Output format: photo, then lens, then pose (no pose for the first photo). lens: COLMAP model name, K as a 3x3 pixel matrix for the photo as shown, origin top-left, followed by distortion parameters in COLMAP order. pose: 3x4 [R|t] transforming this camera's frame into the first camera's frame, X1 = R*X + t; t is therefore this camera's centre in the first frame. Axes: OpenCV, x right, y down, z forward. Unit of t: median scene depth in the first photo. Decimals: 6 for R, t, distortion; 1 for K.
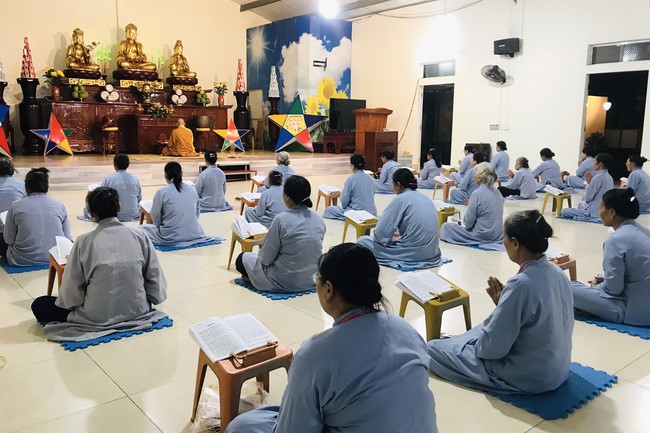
lens RADIAL K [[544.9, 0, 322.7], [0, 544.9, 203.3], [0, 0, 1]] dist [0.018198, -0.007872]
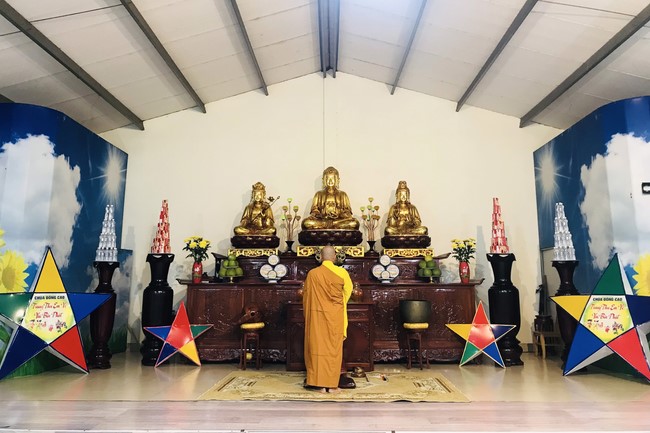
lens RADIAL K [[539.2, 0, 320.5], [0, 539.2, 178.8], [0, 0, 1]] dist [0.092922, -0.170935]
pose [[0.757738, -0.138223, -0.637752, 0.079742], [-0.080239, 0.950158, -0.301267, -0.097985], [0.647607, 0.279454, 0.708880, 0.480315]]
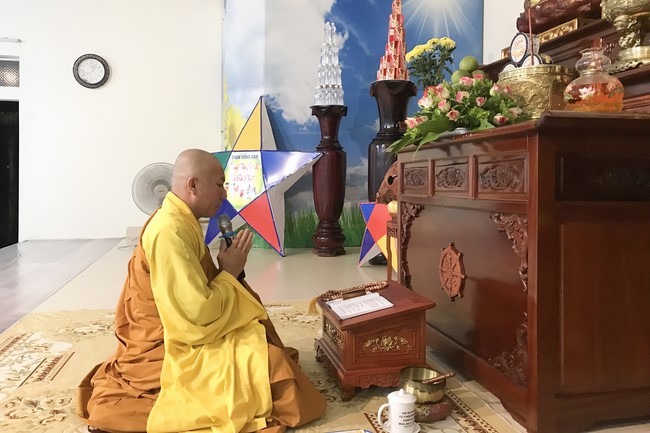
lens RADIAL K [[527.6, 0, 325.8], [0, 527.6, 191.8], [0, 0, 1]] dist [0.062047, -0.098790]
pose [[-0.442404, 0.004260, -0.896806, -0.117844], [-0.130729, 0.989001, 0.069188, -0.134155], [0.887236, 0.147848, -0.436981, 0.924906]]
